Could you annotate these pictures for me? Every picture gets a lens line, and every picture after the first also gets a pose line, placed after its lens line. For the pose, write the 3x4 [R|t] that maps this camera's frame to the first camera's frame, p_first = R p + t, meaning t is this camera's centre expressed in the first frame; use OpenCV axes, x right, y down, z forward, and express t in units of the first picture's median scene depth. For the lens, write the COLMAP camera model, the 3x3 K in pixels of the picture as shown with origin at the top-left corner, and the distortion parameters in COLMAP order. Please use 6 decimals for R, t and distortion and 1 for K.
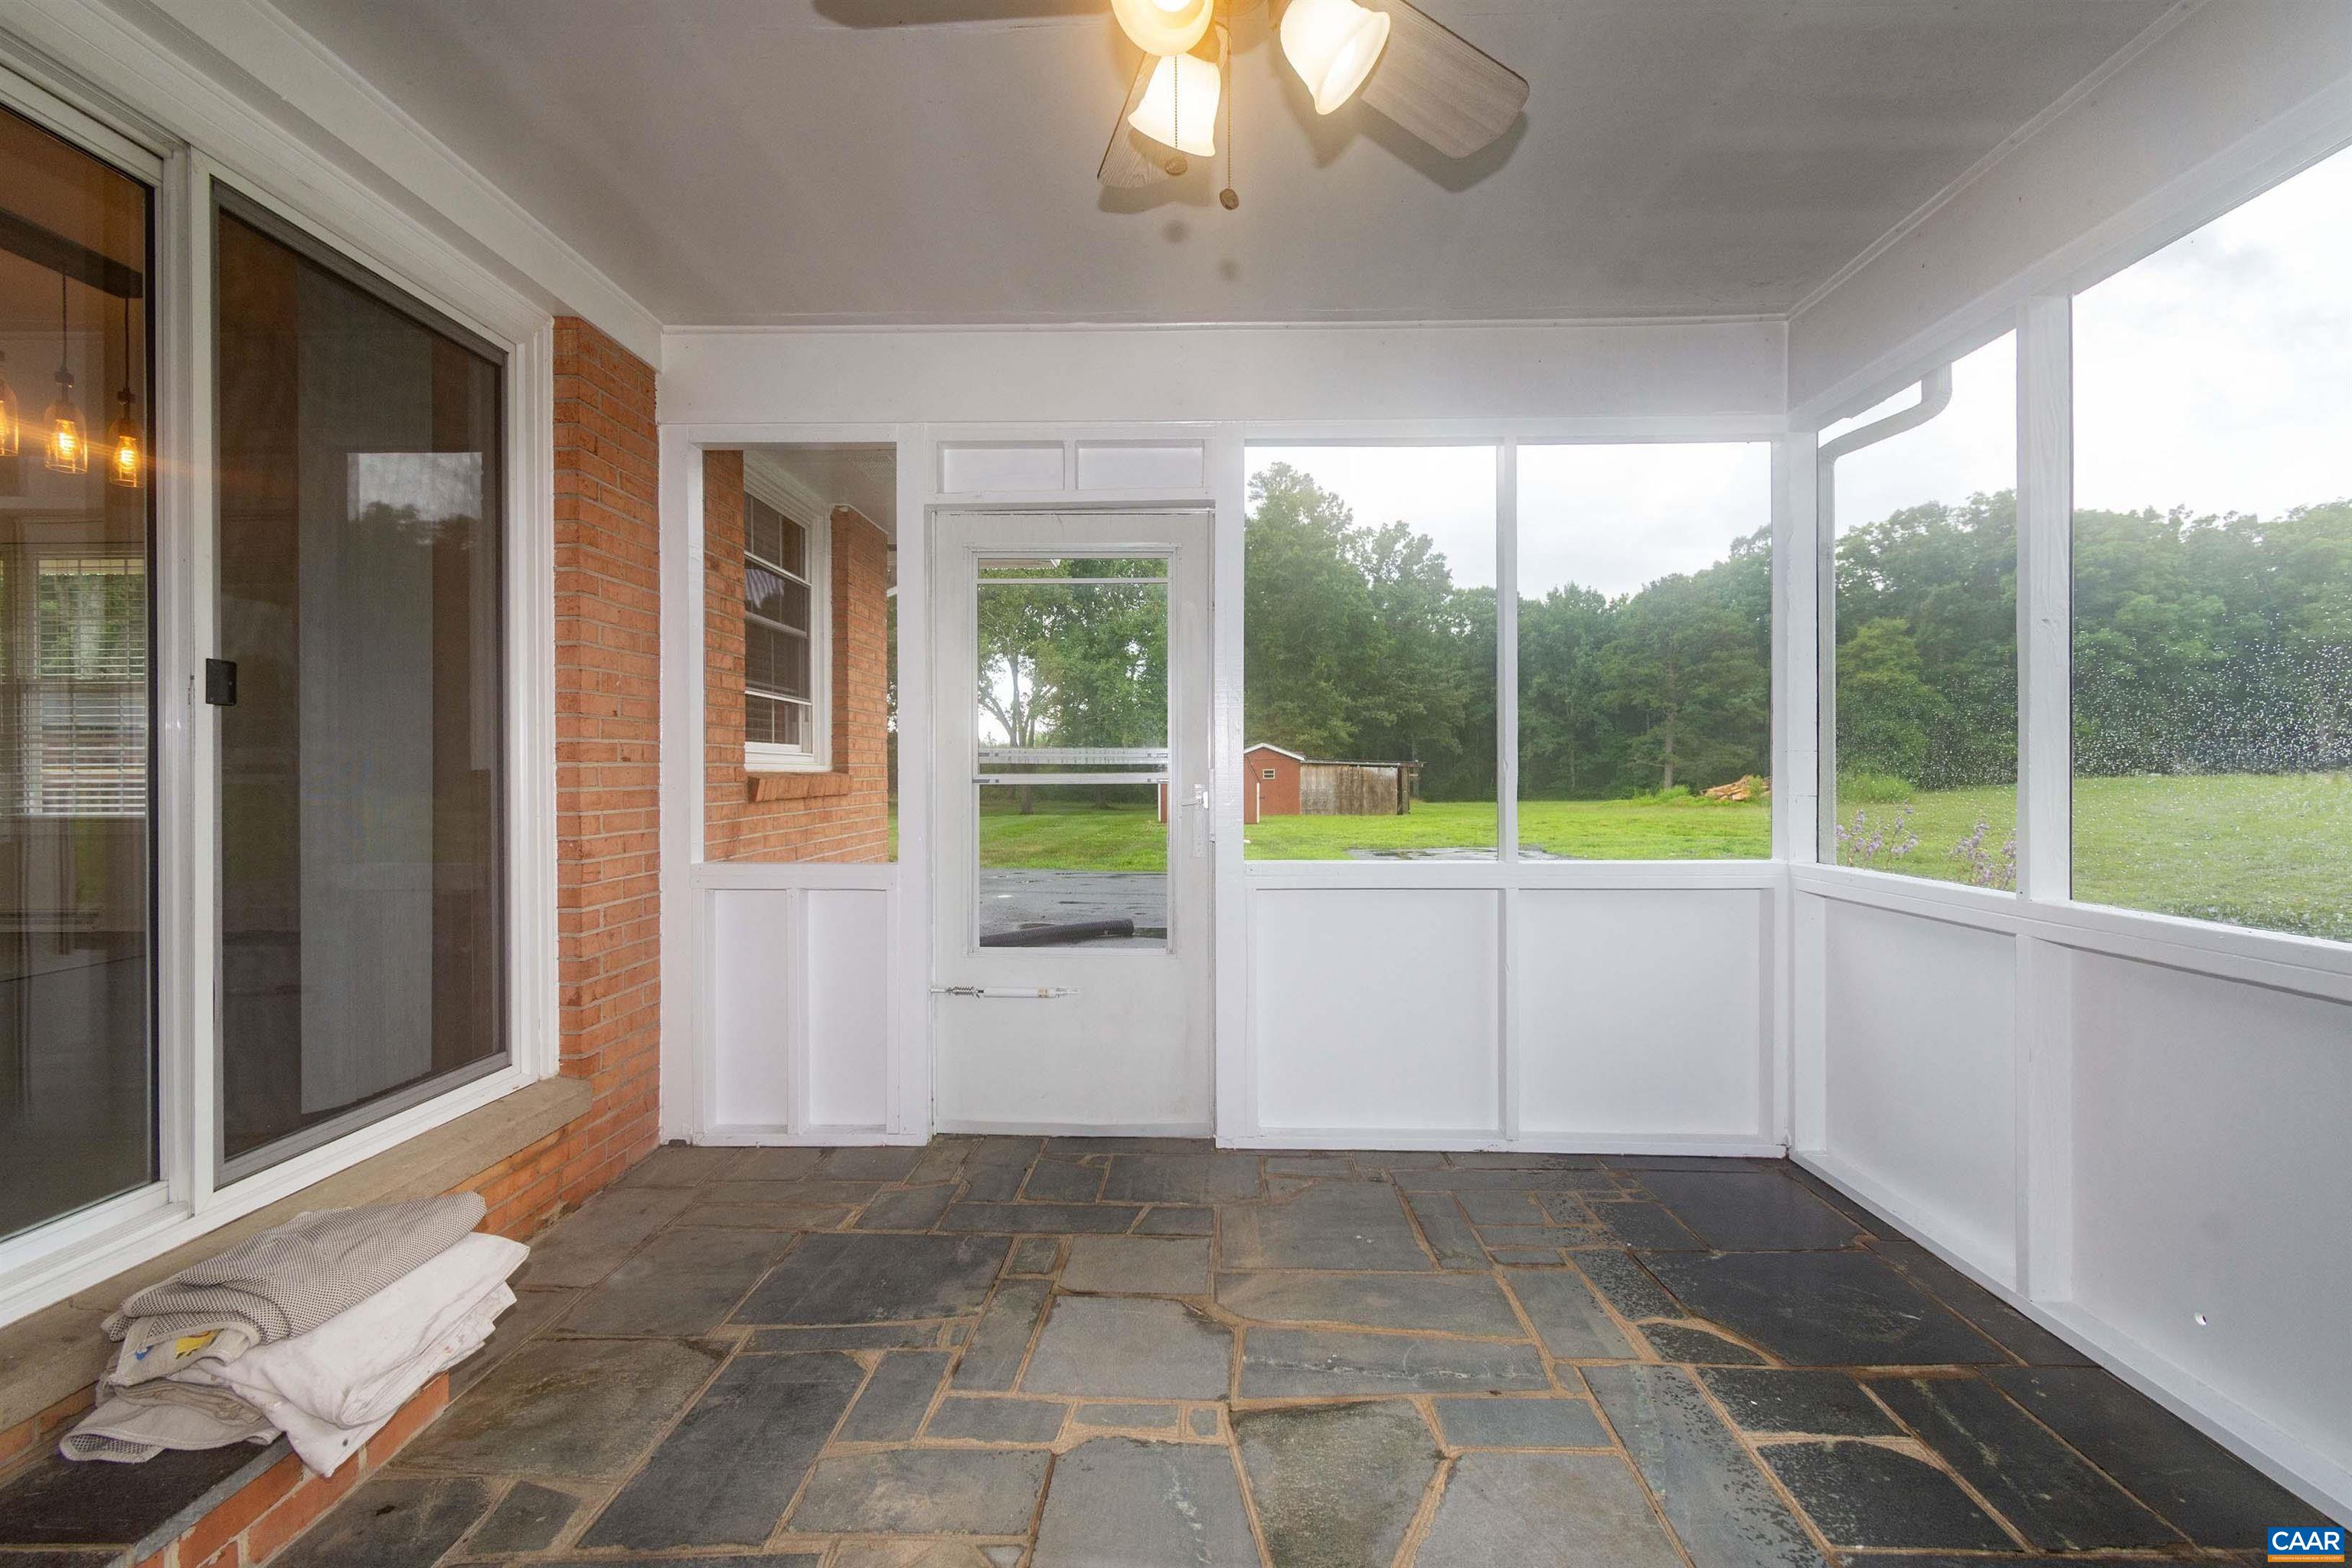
lens RADIAL K [[1045.2, 0, 1181.2], [0, 1045.2, 771.9], [0, 0, 1]] dist [0.002870, -0.000452]
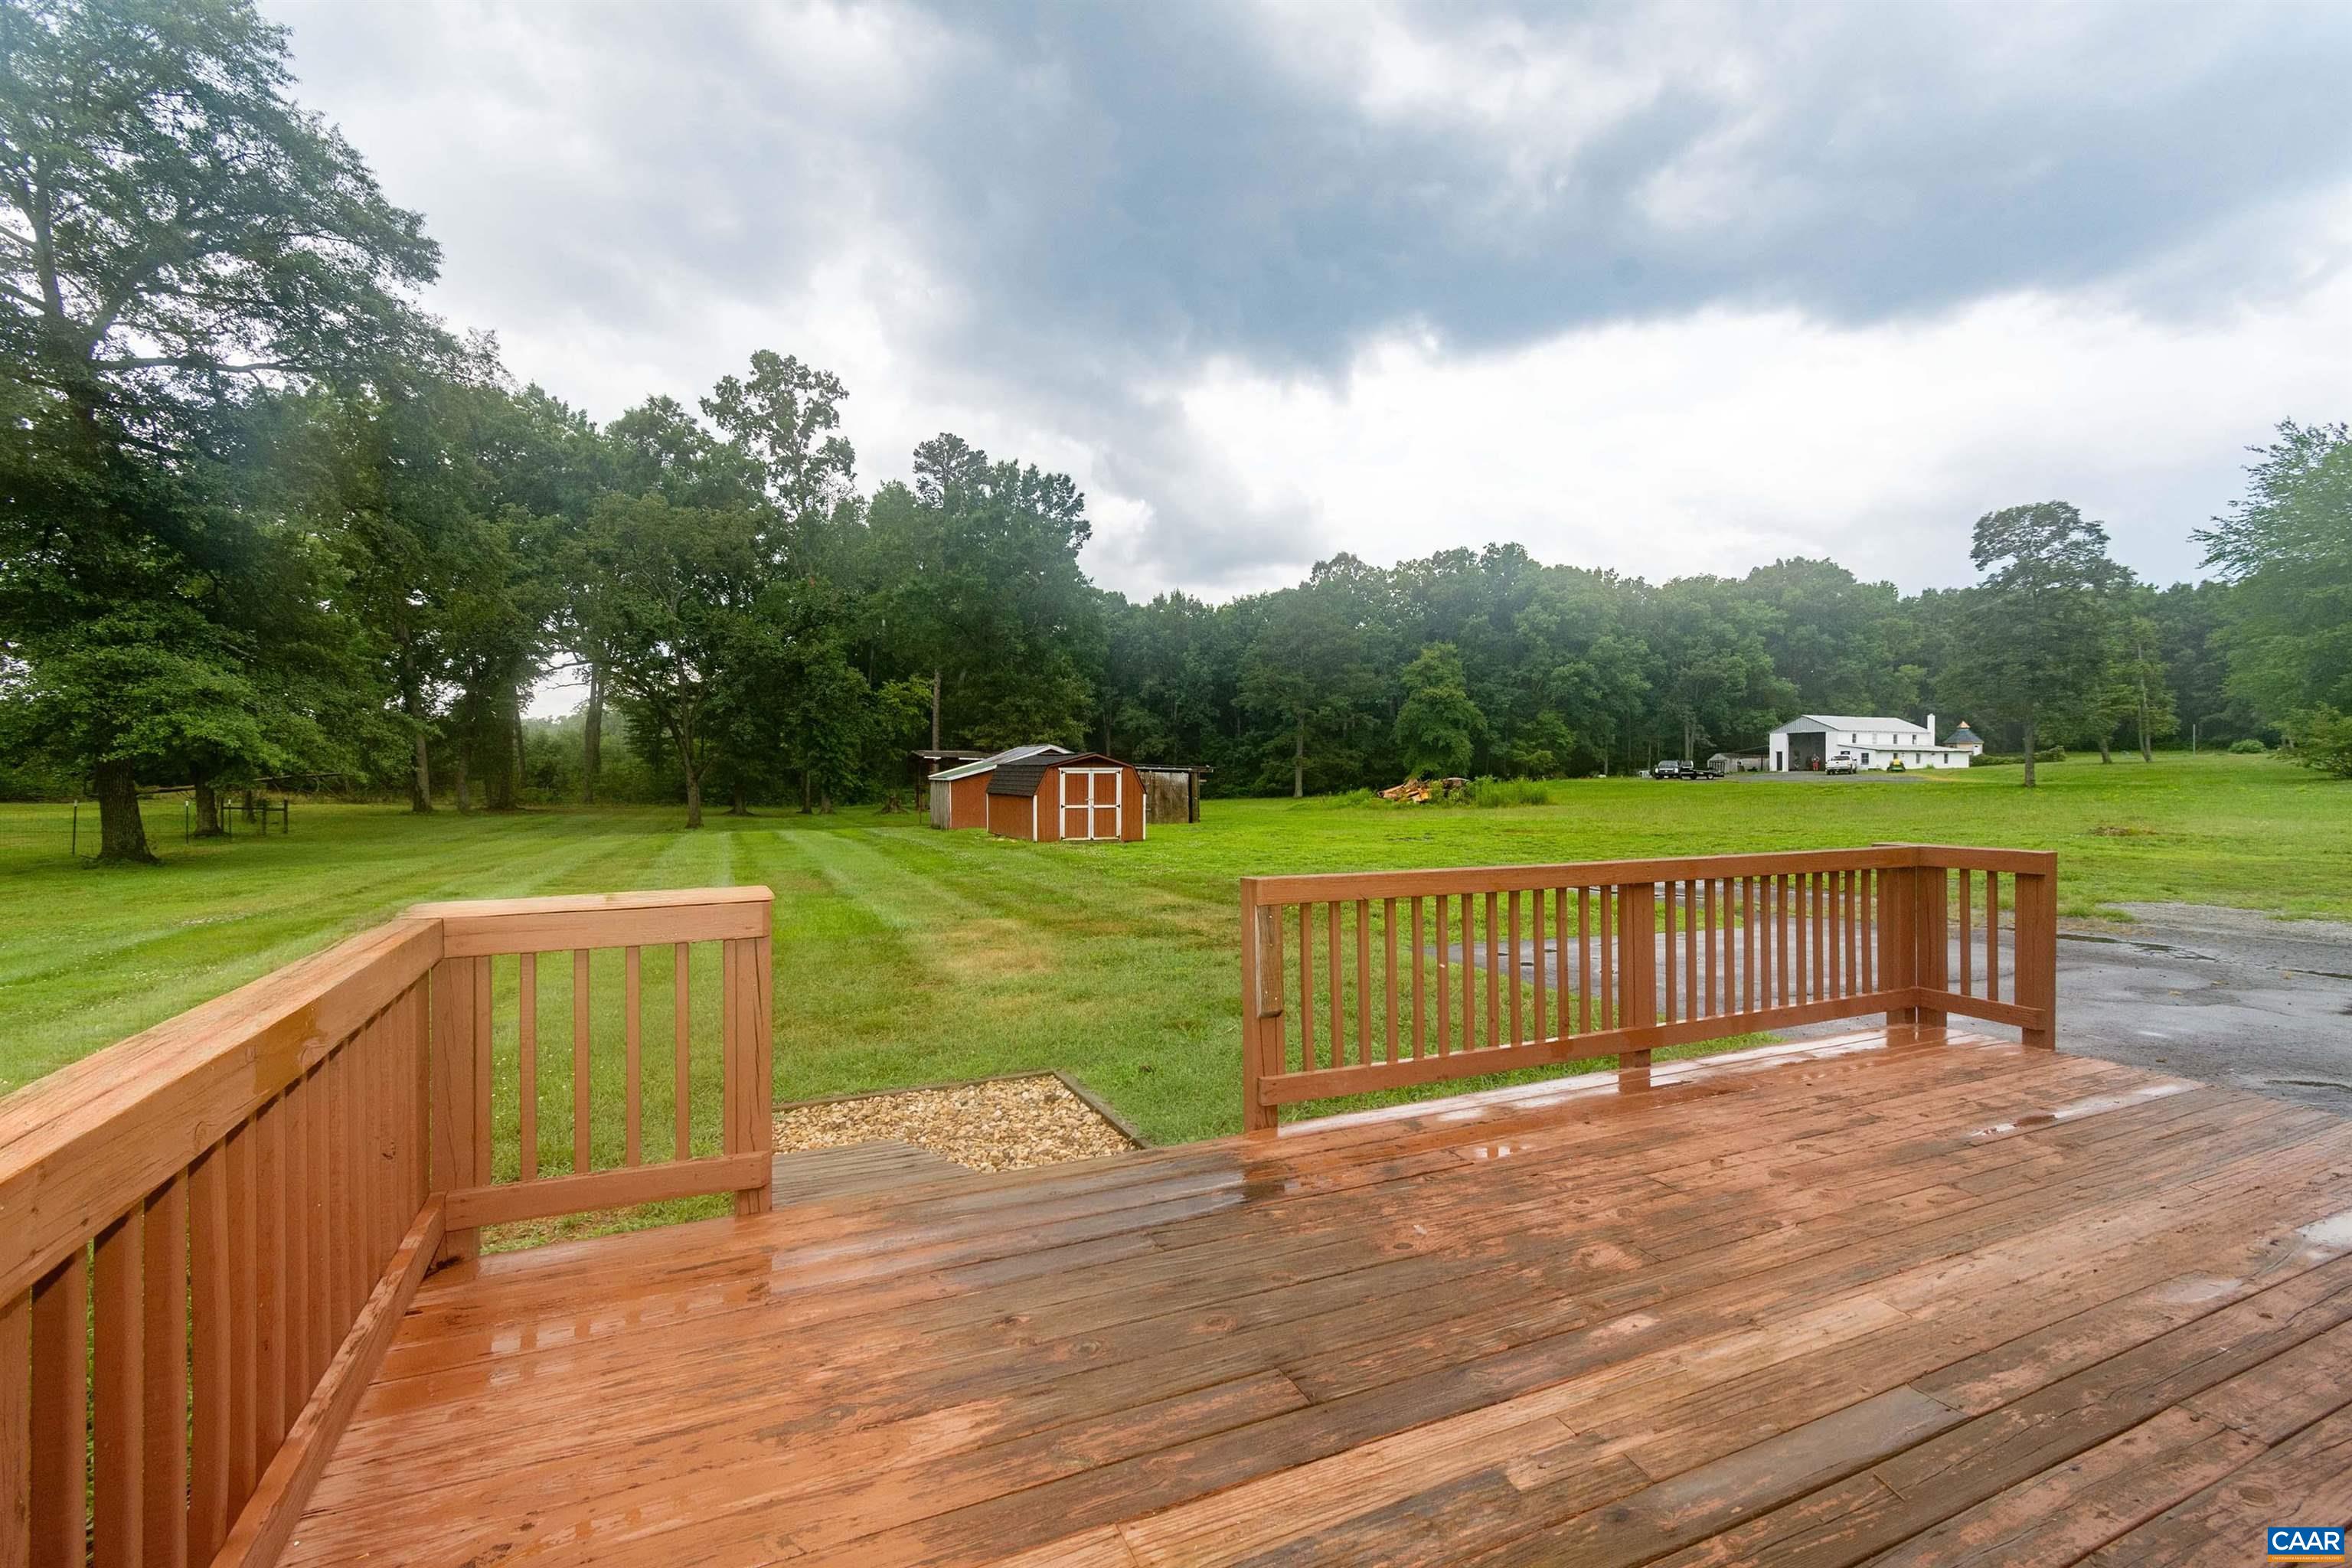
lens RADIAL K [[1045.2, 0, 1185.8], [0, 1045.2, 771.1], [0, 0, 1]] dist [0.002870, -0.000452]
pose [[0.897895, 0.004054, 0.440191, -0.101342], [-0.005929, 0.999978, 0.002884, -0.003975], [-0.440170, -0.005199, 0.897899, 0.072072]]
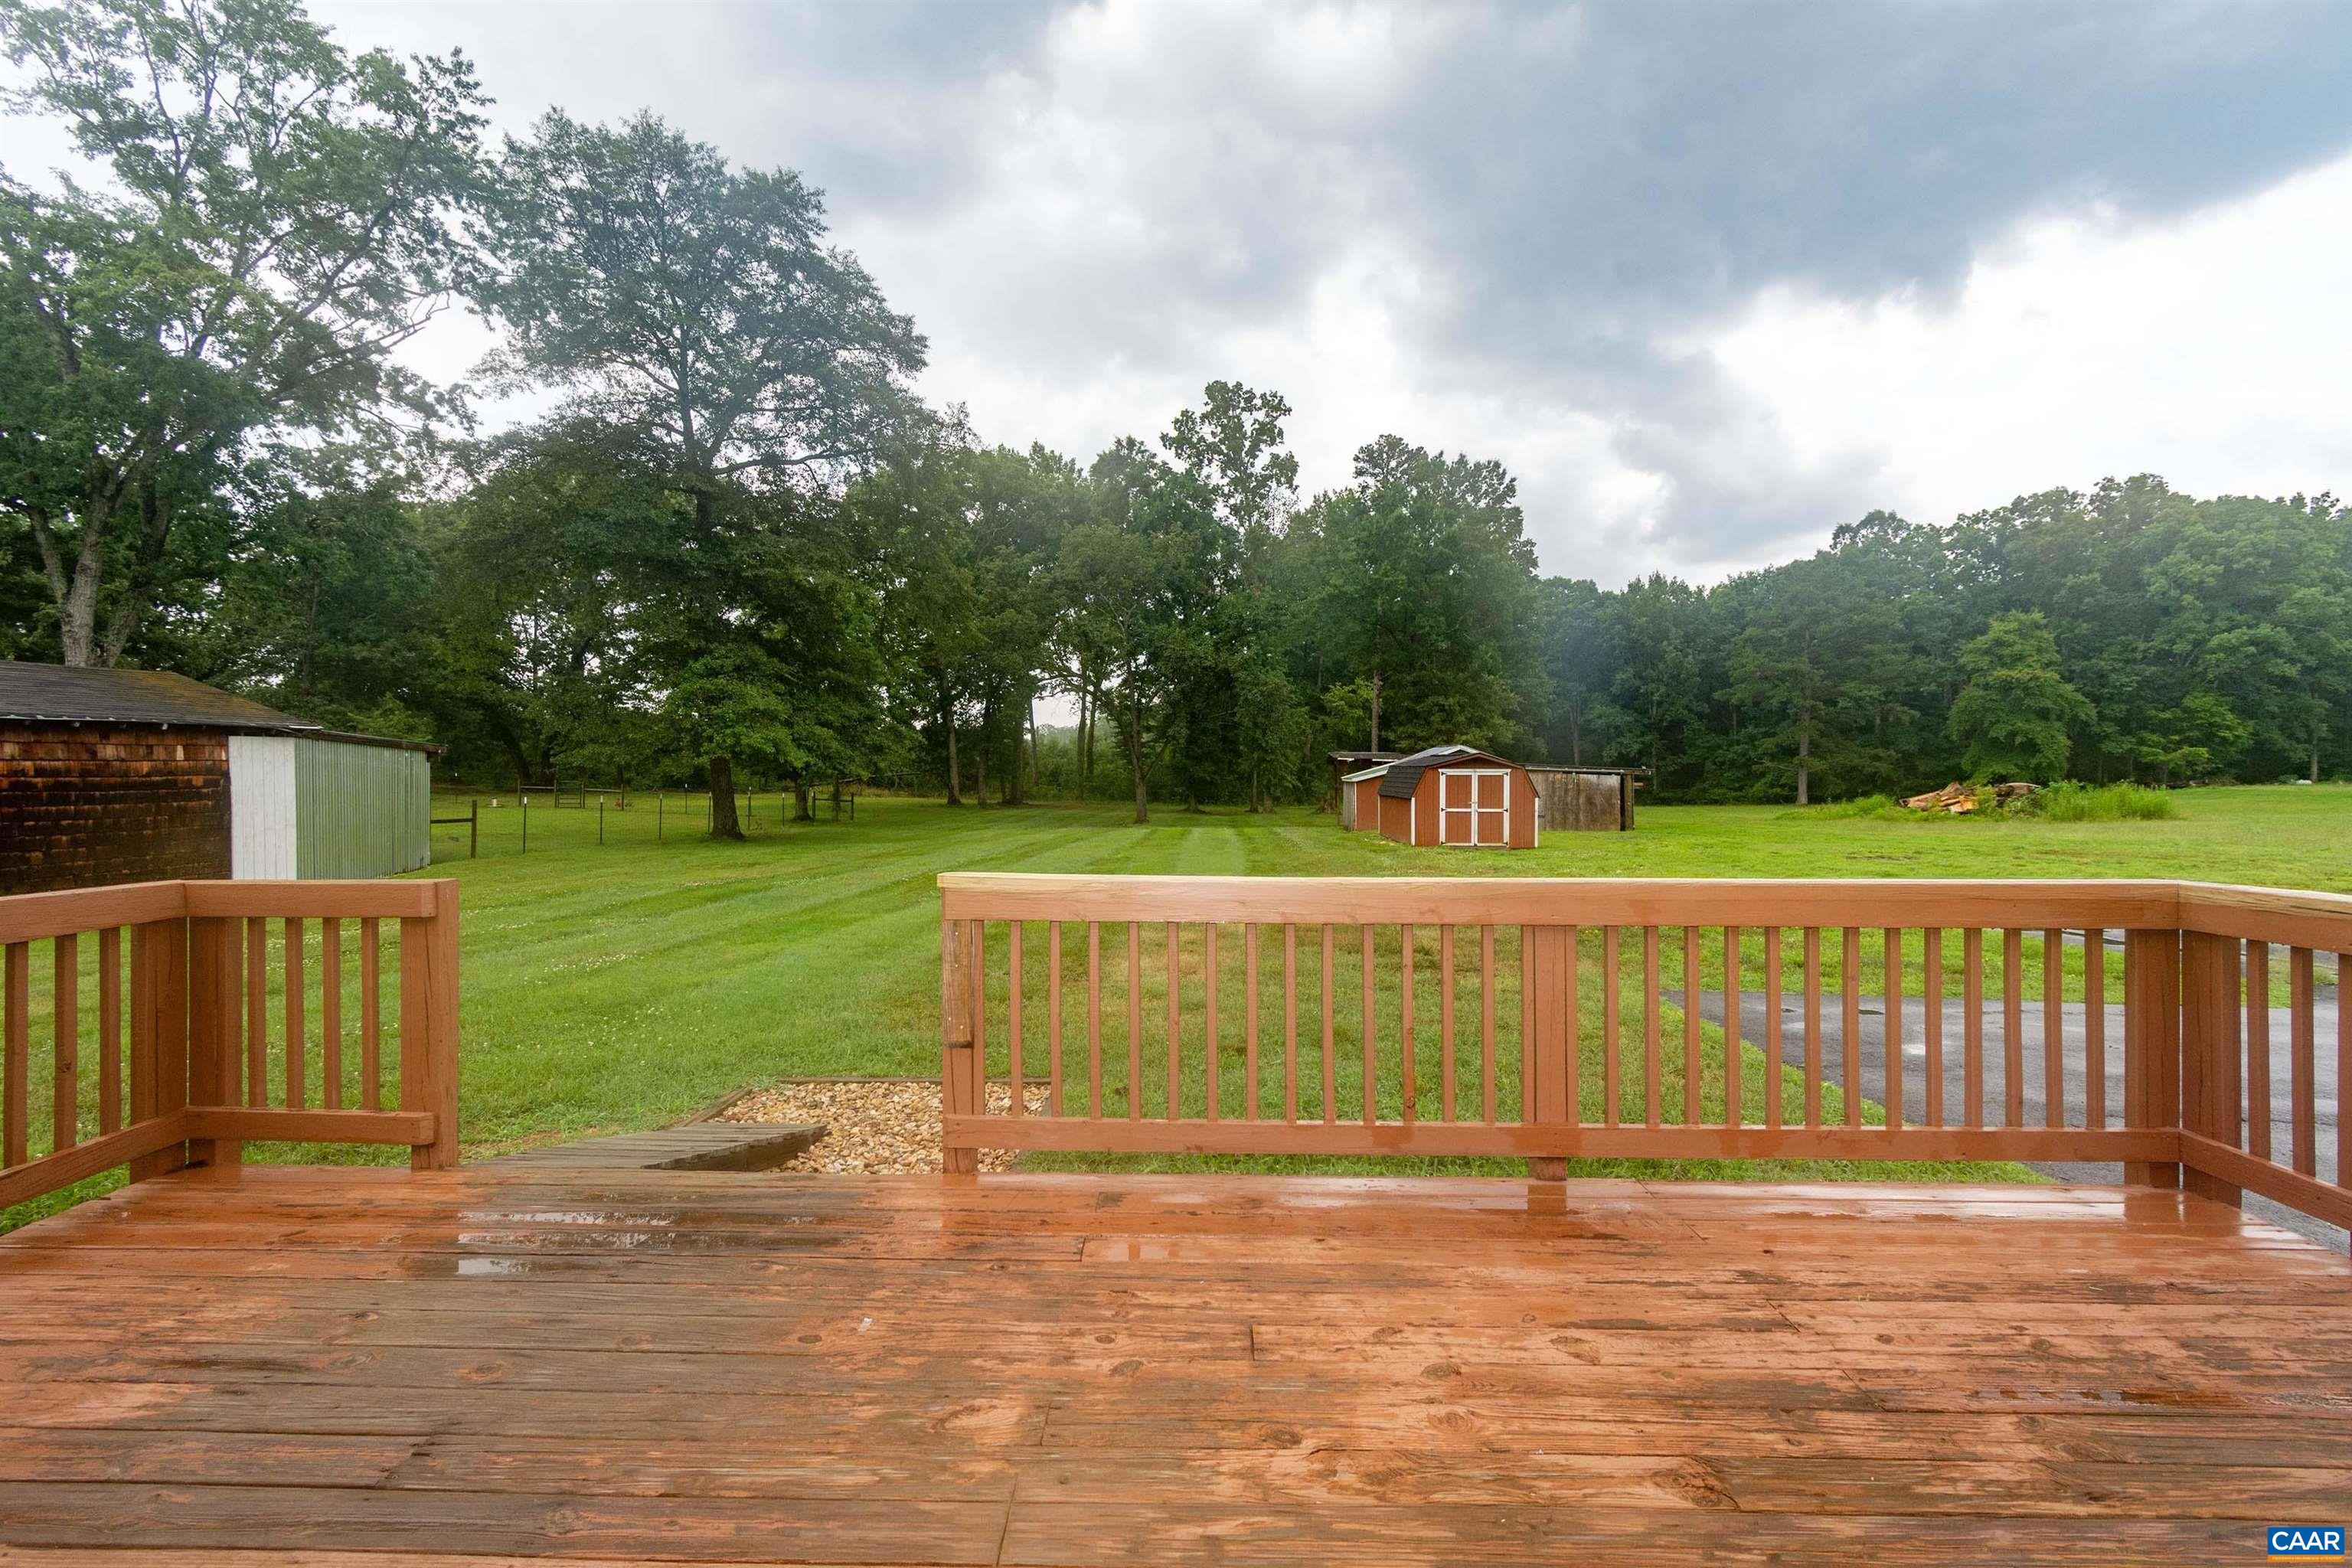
lens RADIAL K [[1045.2, 0, 1178.2], [0, 1045.2, 773.3], [0, 0, 1]] dist [0.002870, -0.000452]
pose [[0.999978, 0.006667, -0.000629, -0.072724], [-0.006663, 0.999959, 0.006112, -0.003947], [0.000669, -0.006108, 0.999981, 0.071393]]
